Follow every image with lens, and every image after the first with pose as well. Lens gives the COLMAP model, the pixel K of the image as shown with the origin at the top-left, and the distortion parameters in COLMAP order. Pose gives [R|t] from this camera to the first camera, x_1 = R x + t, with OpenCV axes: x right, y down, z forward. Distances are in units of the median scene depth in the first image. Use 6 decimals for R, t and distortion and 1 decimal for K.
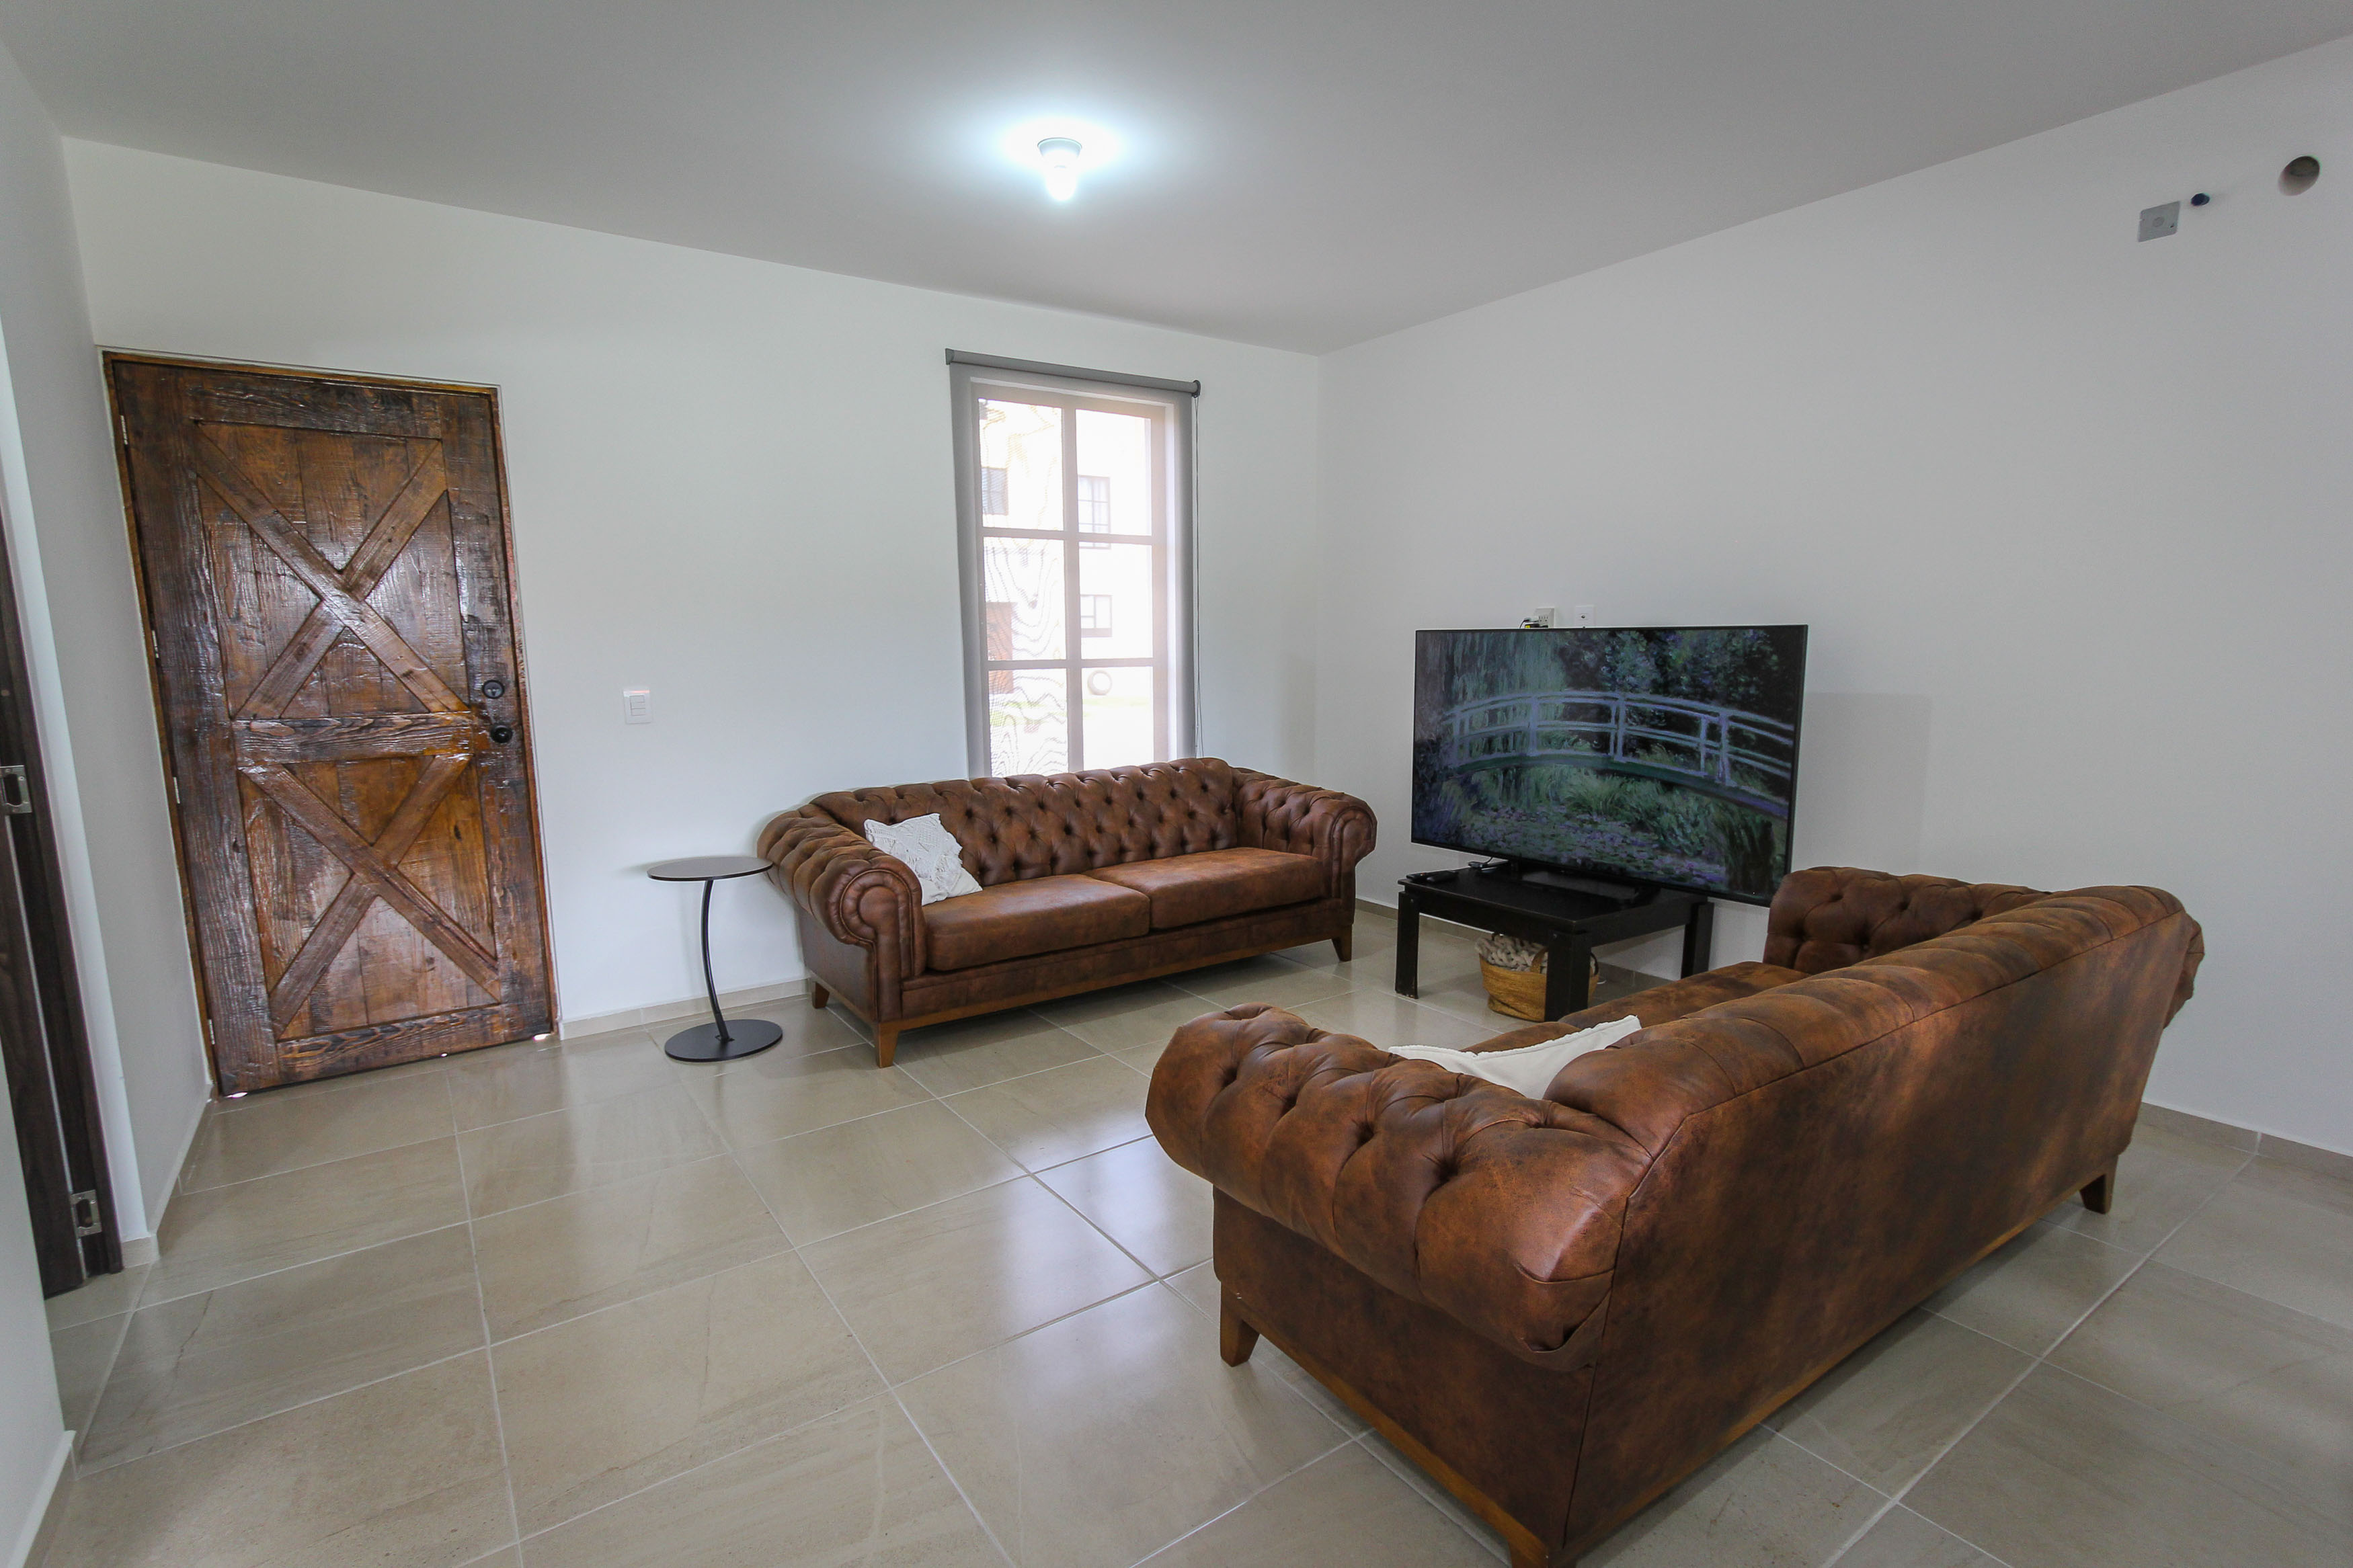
lens RADIAL K [[1107.8, 0, 1177.2], [0, 1107.8, 799.9], [0, 0, 1]] dist [0.000693, 0.000321]
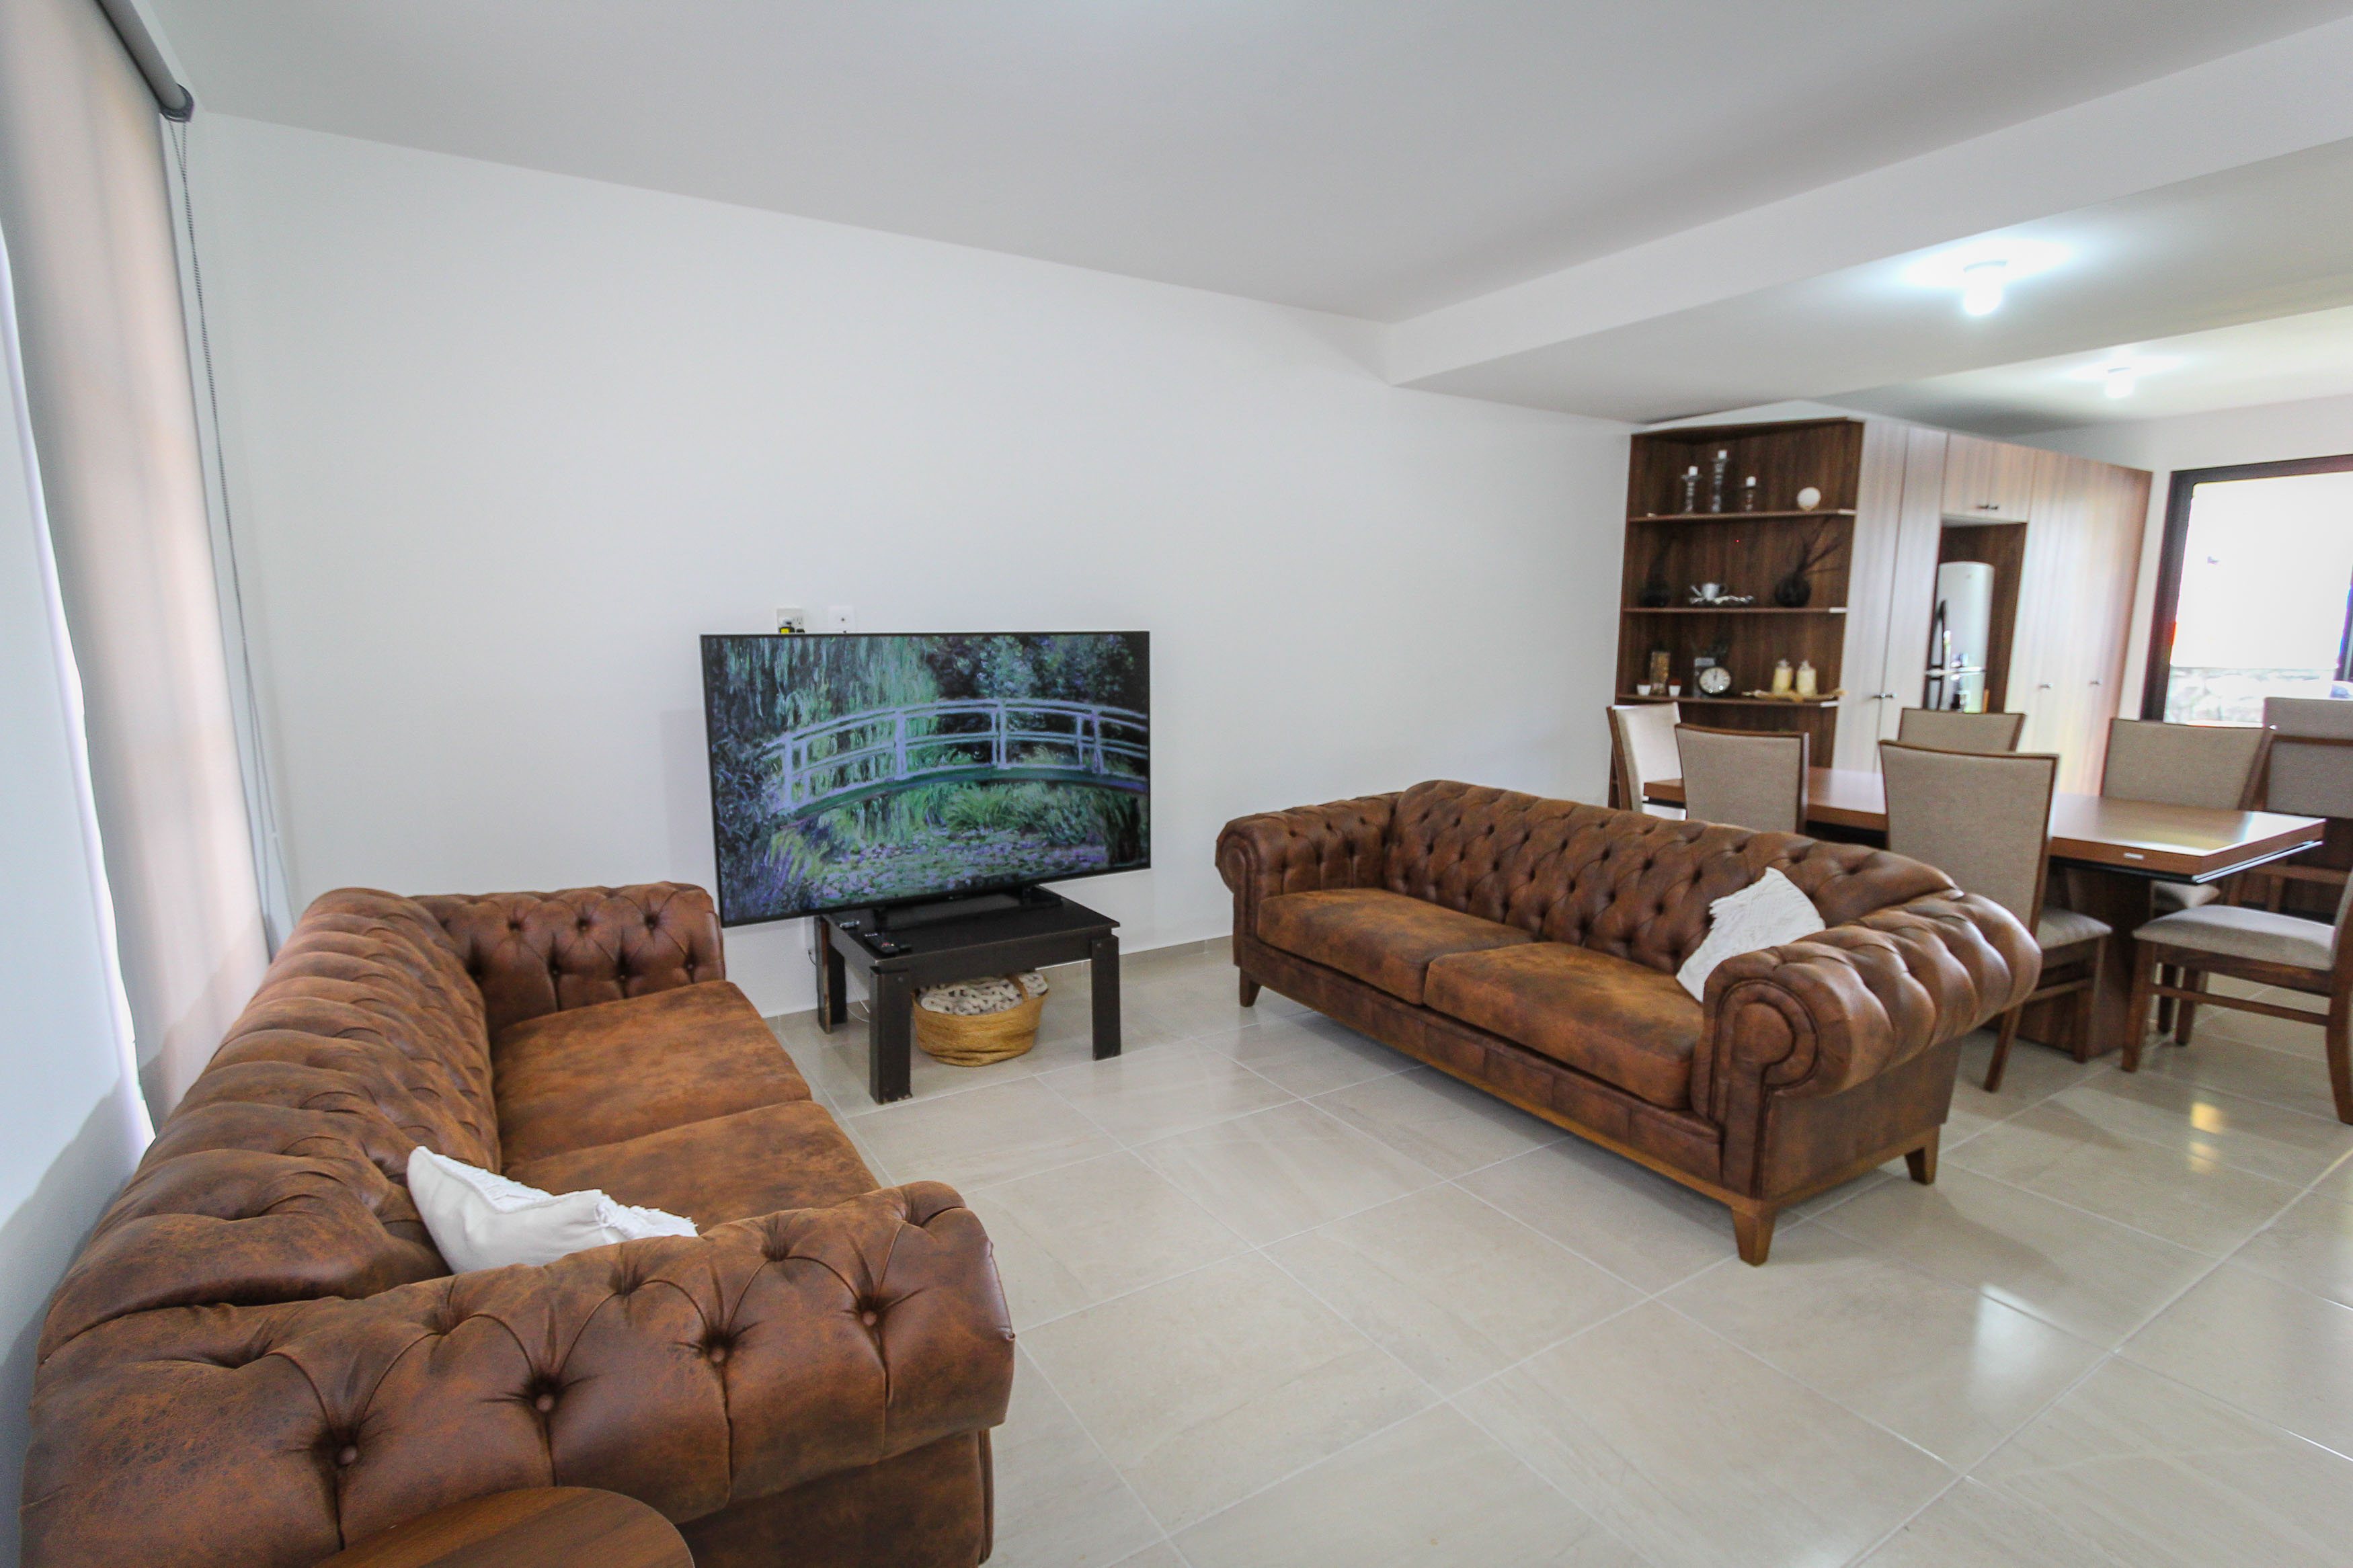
lens RADIAL K [[1131.6, 0, 1184.8], [0, 1131.6, 803.7], [0, 0, 1]] dist [-0.018014, 0.006731]
pose [[0.062705, -0.143986, 0.987591, -0.589509], [0.149956, 0.979664, 0.133309, -0.114925], [-0.986702, 0.139736, 0.083022, 0.770091]]
